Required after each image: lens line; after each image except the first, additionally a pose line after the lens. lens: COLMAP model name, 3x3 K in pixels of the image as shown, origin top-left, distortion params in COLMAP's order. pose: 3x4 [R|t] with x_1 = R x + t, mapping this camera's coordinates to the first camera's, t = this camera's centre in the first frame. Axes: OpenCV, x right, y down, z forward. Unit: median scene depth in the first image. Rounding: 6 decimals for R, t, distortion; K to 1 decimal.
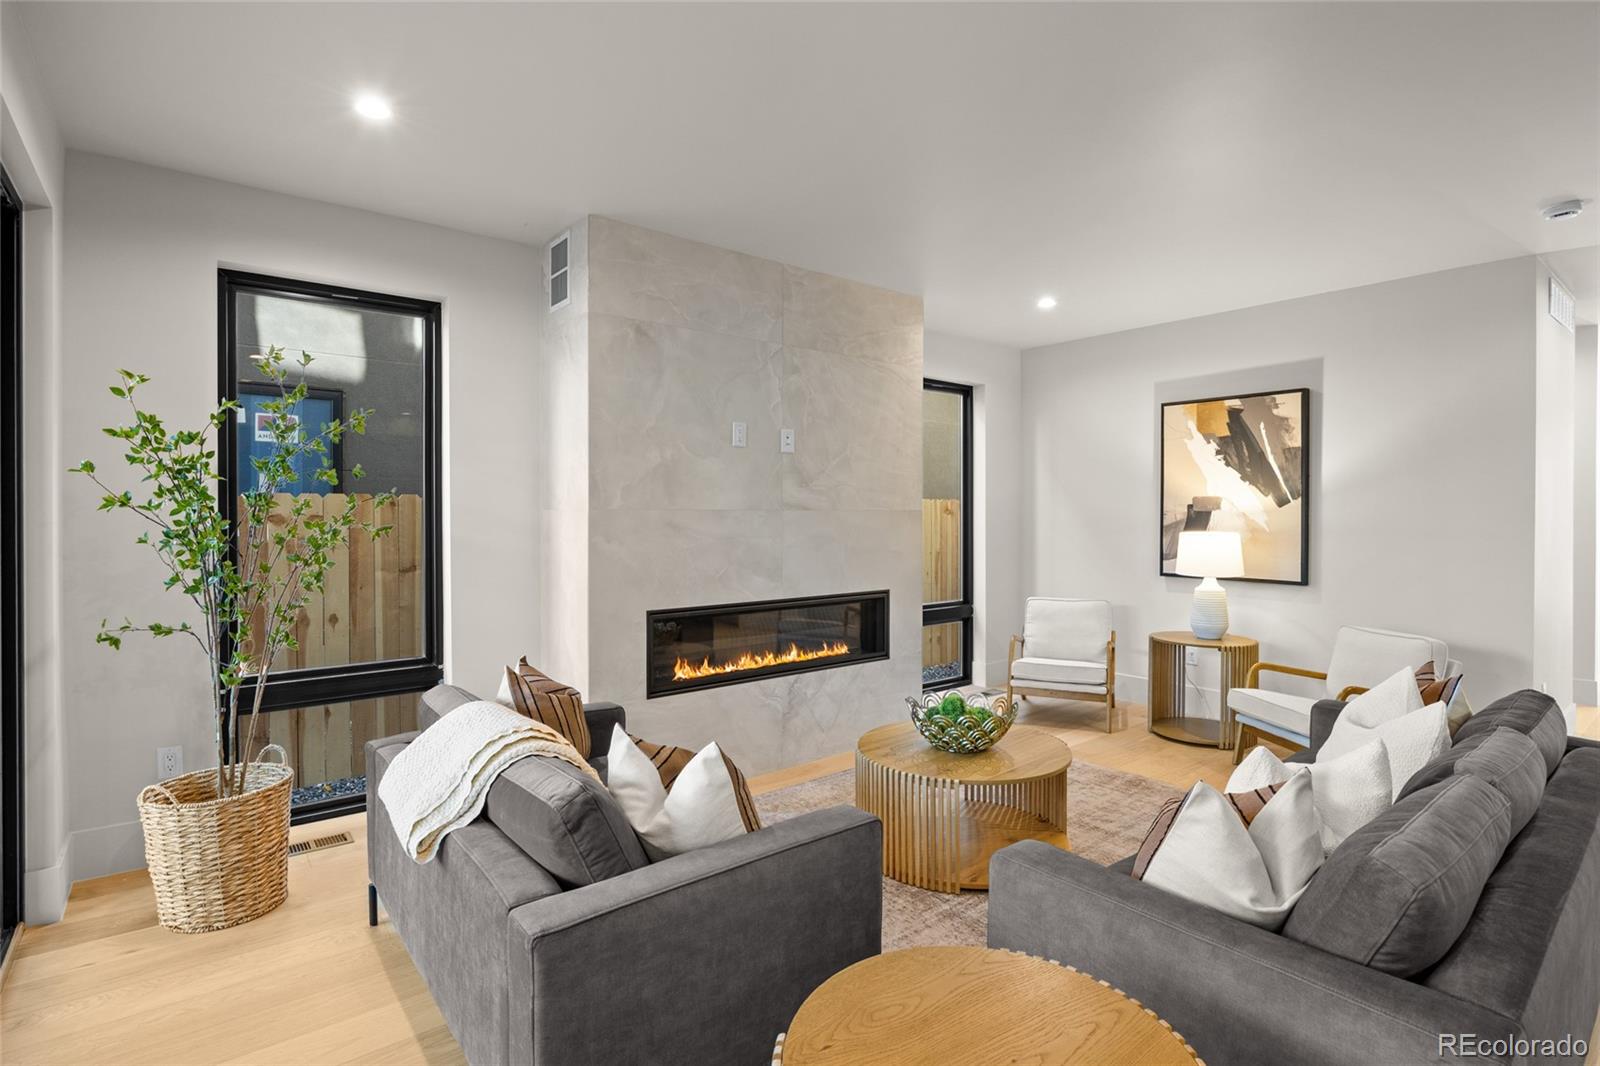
lens RADIAL K [[785.3, 0, 802.0], [0, 785.3, 518.2], [0, 0, 1]] dist [-0.000365, -0.000132]
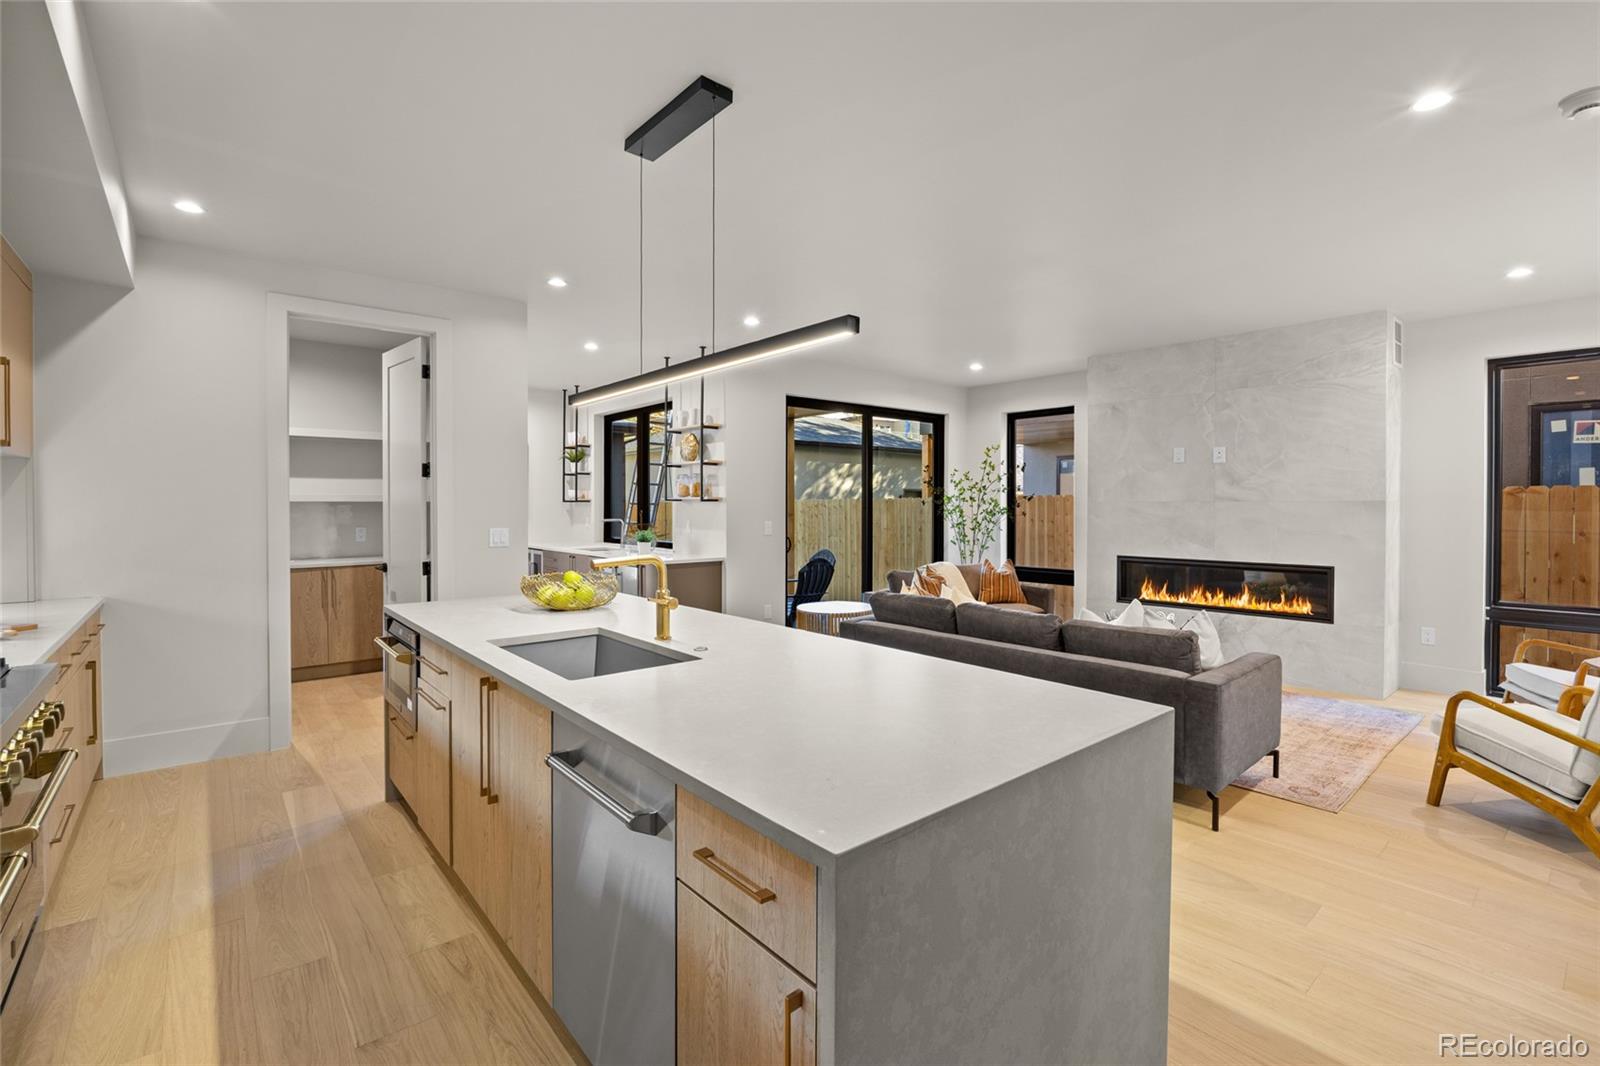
lens RADIAL K [[721.5, 0, 796.1], [0, 721.5, 515.1], [0, 0, 1]] dist [-0.000835, -0.000442]
pose [[0.017219, 0.015678, -0.999729, 1.143297], [-0.004318, 0.999869, 0.015606, -0.001960], [0.999842, 0.004049, 0.017284, 0.147243]]
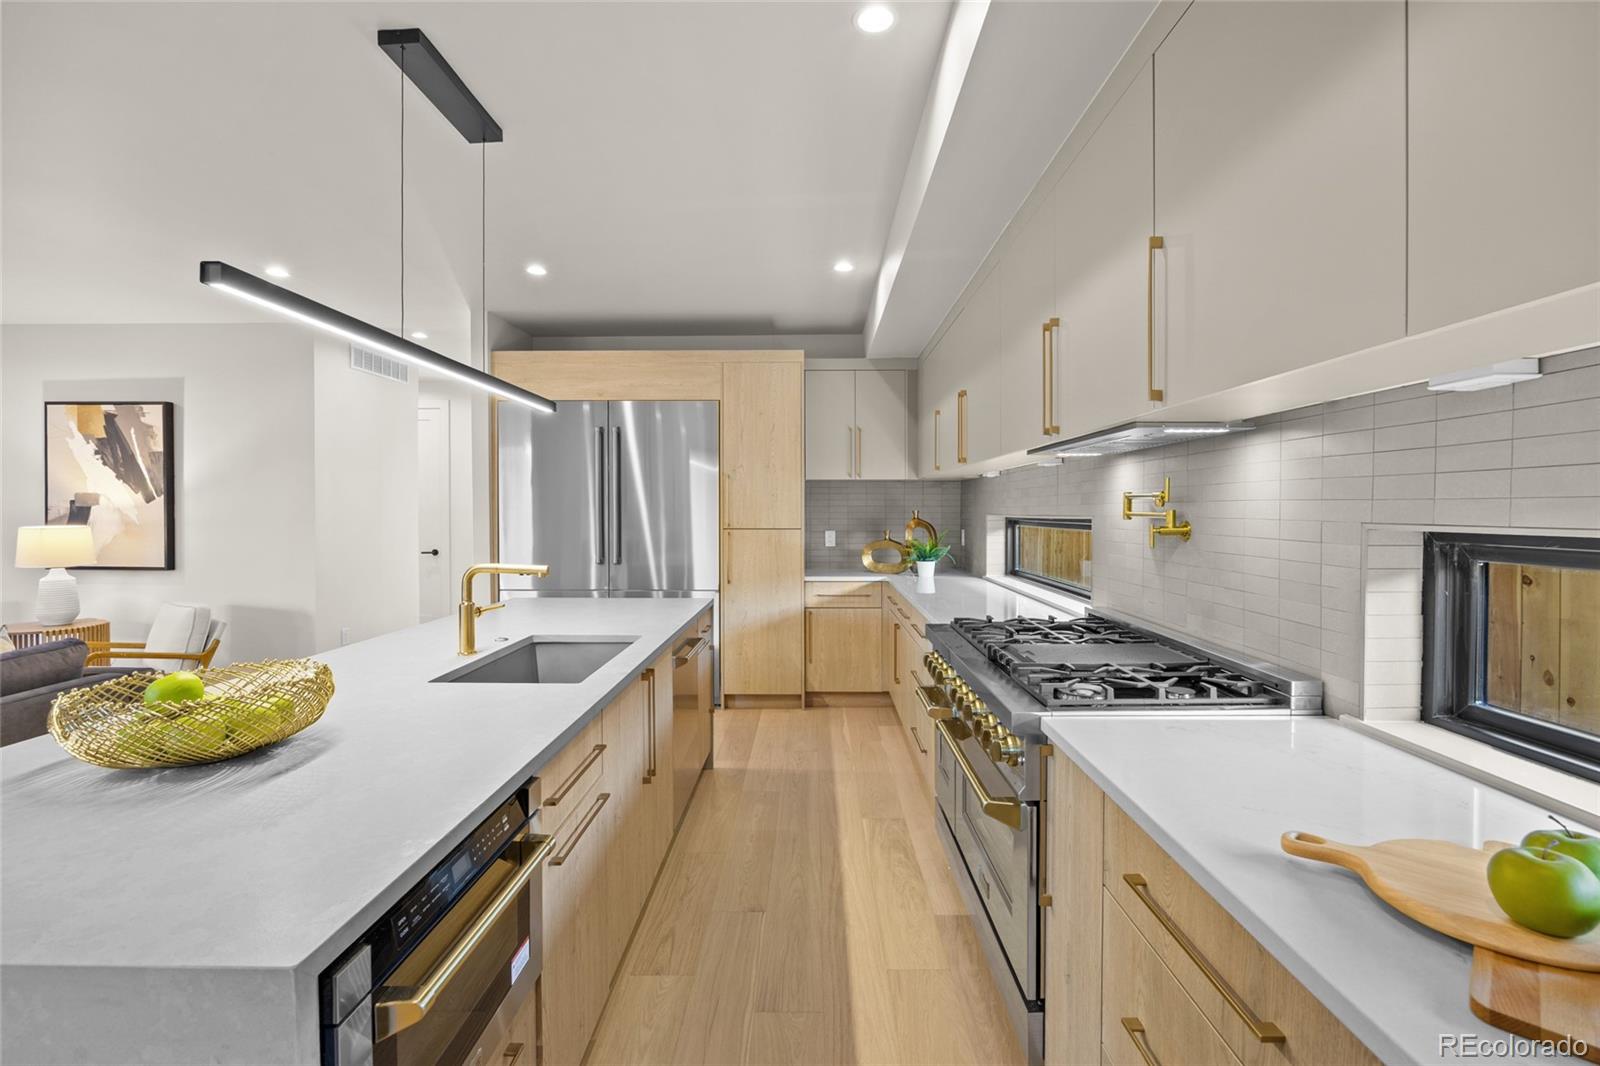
lens RADIAL K [[702.7, 0, 797.3], [0, 702.7, 511.9], [0, 0, 1]] dist [-0.000717, 0.000098]
pose [[0.644025, -0.003920, 0.764994, 0.435597], [0.005033, 0.999987, 0.000887, 0.002622], [-0.764988, 0.003279, 0.644037, -0.387670]]
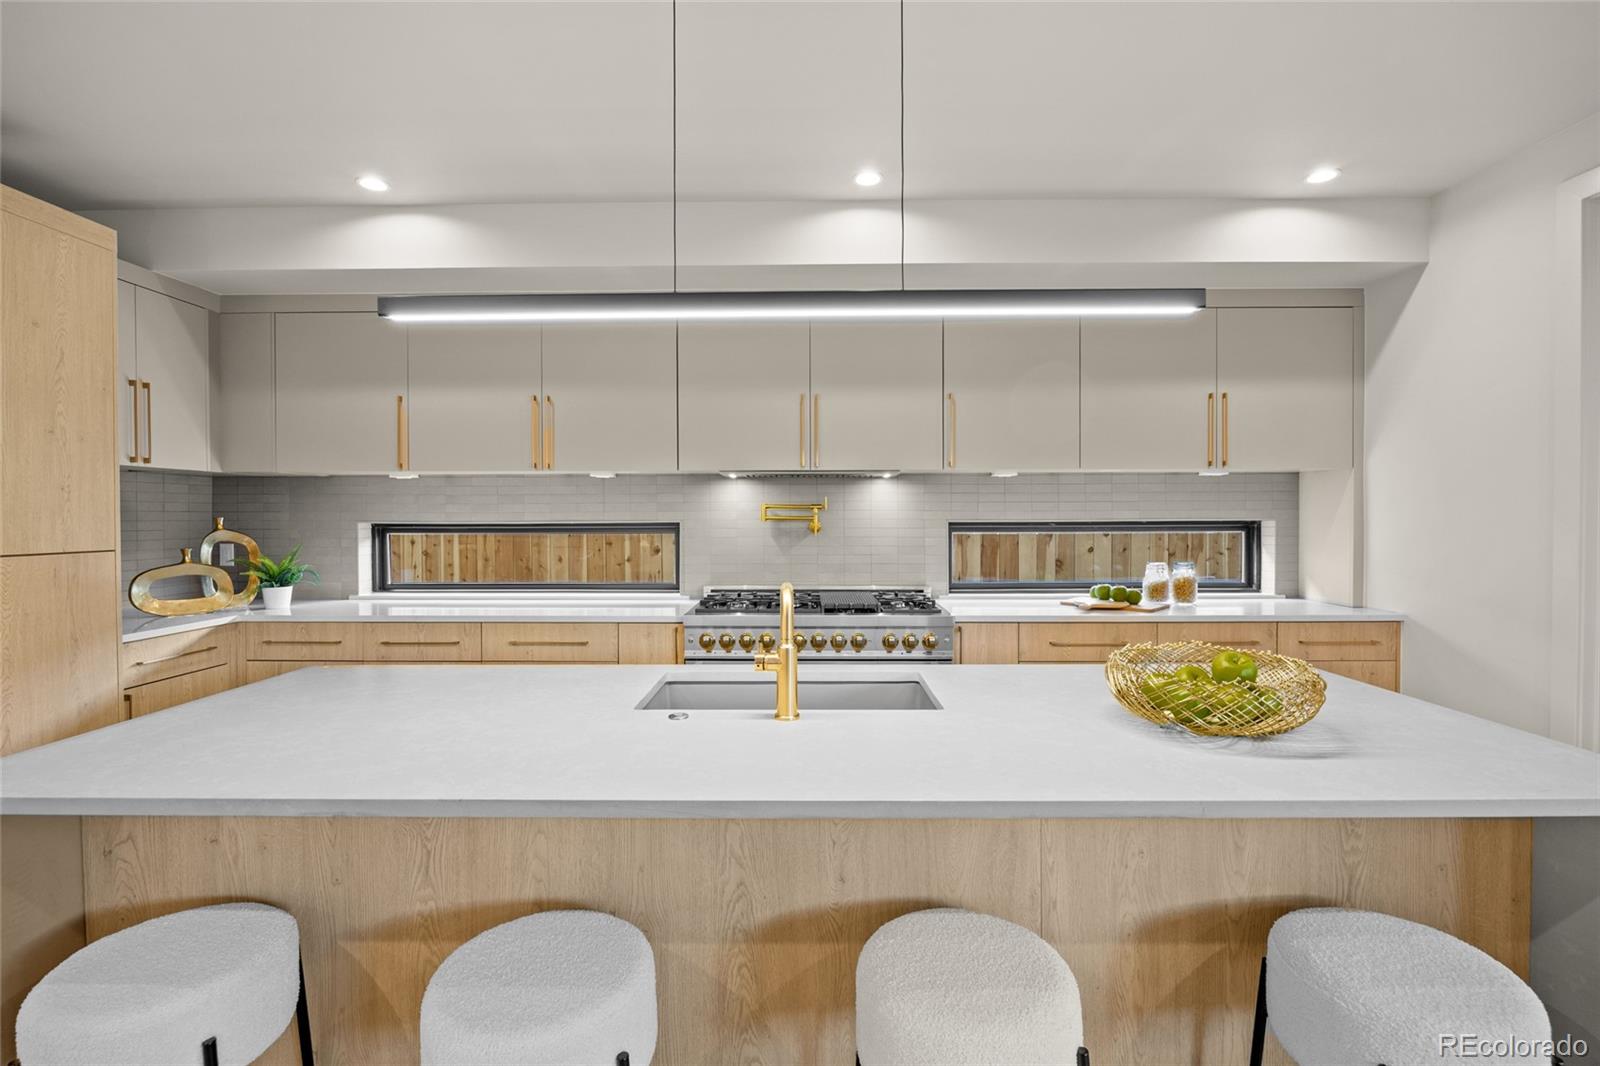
lens RADIAL K [[762.8, 0, 808.8], [0, 762.8, 536.8], [0, 0, 1]] dist [-0.003357, -0.000298]
pose [[-0.766403, -0.017093, 0.642133, 0.391500], [0.004911, 0.999461, 0.032466, -0.000429], [-0.642342, 0.028036, -0.765905, 0.343858]]
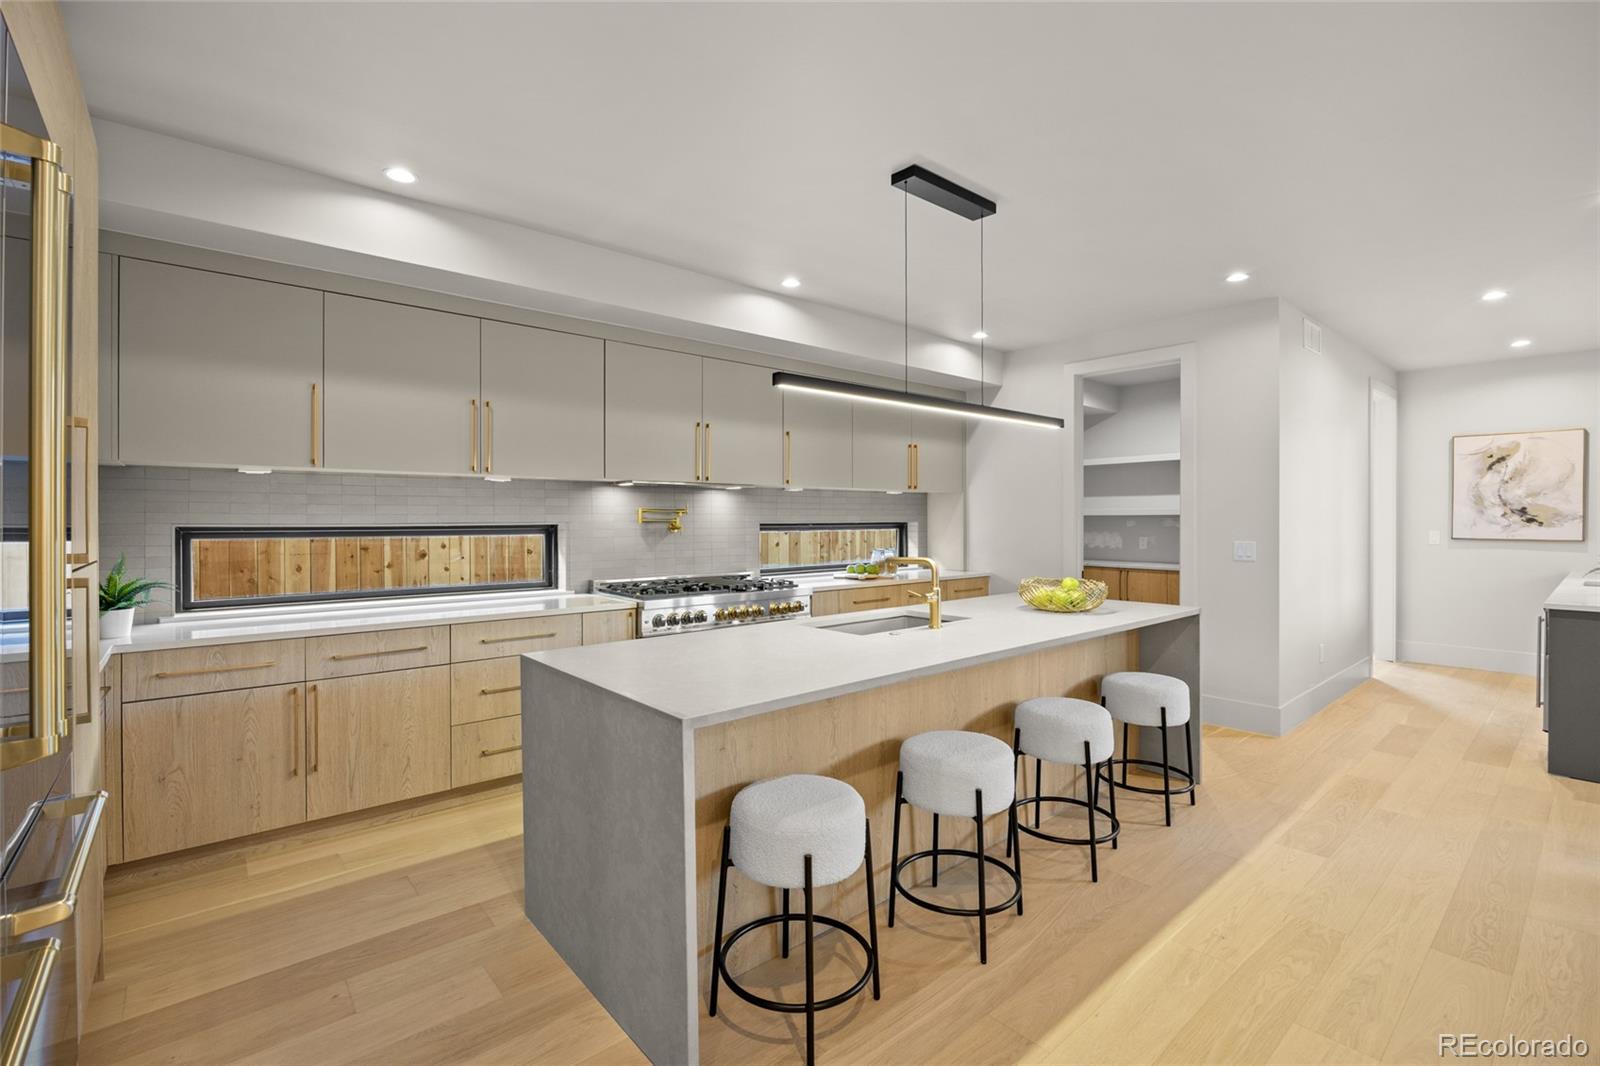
lens RADIAL K [[721.5, 0, 796.1], [0, 721.5, 515.1], [0, 0, 1]] dist [-0.000835, -0.000442]
pose [[-0.999583, 0.001527, -0.028836, 0.780548], [0.001604, 0.999995, -0.002626, 0.001912], [0.028832, -0.002672, -0.999581, 0.673643]]
